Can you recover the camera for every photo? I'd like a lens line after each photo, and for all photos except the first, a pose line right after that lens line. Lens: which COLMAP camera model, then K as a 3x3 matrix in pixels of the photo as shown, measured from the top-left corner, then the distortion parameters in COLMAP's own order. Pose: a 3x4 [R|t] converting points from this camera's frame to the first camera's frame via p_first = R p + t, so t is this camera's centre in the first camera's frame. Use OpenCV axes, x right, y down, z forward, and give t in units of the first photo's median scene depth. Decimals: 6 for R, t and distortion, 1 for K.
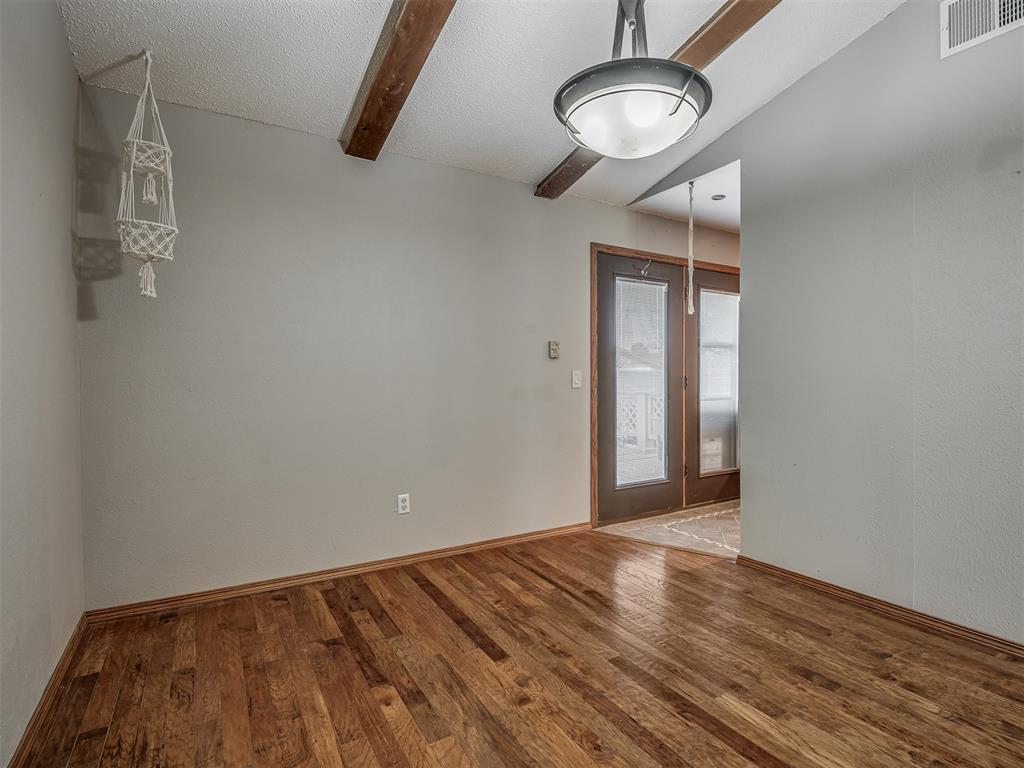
lens RADIAL K [[527.2, 0, 516.0], [0, 527.2, 398.3], [0, 0, 1]] dist [0.004805, -0.008262]
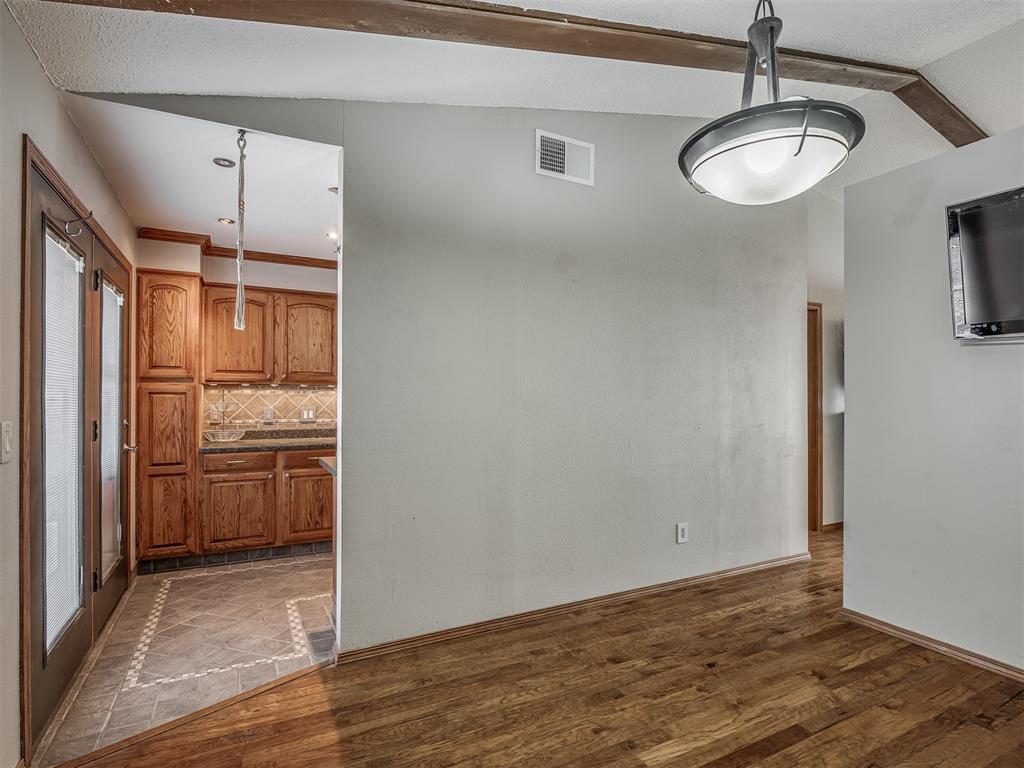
lens RADIAL K [[560.0, 0, 518.4], [0, 560.0, 398.5], [0, 0, 1]] dist [-0.003509, -0.002098]
pose [[0.035240, -0.000668, 0.999379, -0.398882], [0.037584, 0.999293, -0.000658, -0.067572], [-0.998672, 0.037584, 0.035240, 0.719779]]
